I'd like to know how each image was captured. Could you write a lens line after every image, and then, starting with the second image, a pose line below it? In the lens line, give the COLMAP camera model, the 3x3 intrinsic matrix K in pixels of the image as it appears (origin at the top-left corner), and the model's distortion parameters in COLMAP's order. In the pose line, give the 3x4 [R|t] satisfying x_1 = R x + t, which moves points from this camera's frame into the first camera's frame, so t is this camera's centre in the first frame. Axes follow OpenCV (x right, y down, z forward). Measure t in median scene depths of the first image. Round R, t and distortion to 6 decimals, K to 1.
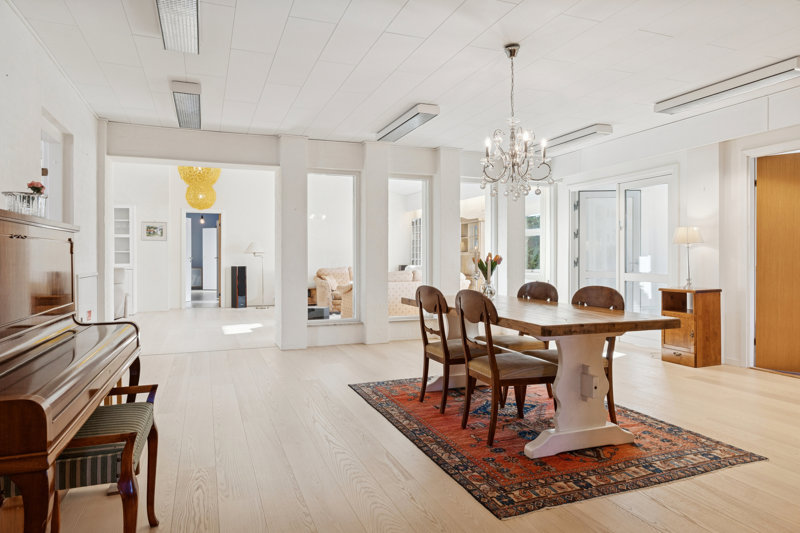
lens RADIAL K [[517.3, 0, 400.9], [0, 517.3, 259.6], [0, 0, 1]] dist [-0.002469, -0.000397]
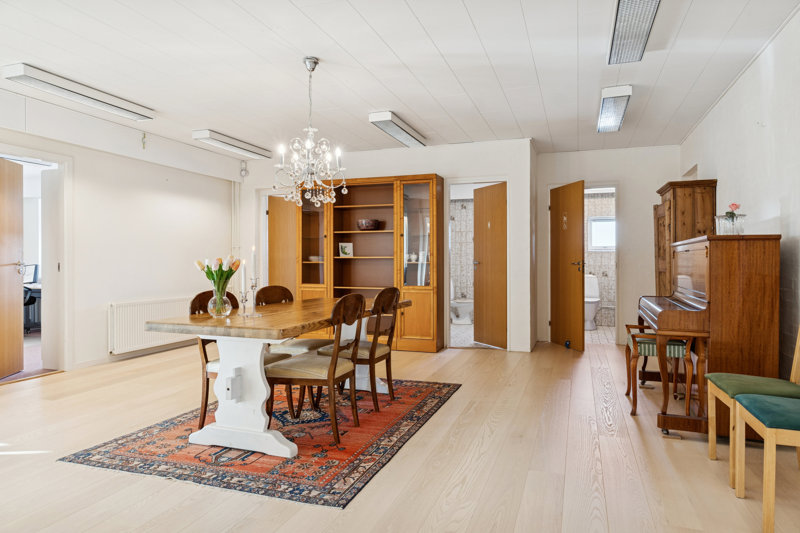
lens RADIAL K [[517.3, 0, 400.9], [0, 517.3, 259.6], [0, 0, 1]] dist [-0.002469, -0.000397]
pose [[-0.768349, 0.007395, 0.639989, -0.608952], [0.007764, 0.999967, -0.002233, -0.004125], [-0.639984, 0.003253, -0.768381, 1.735894]]
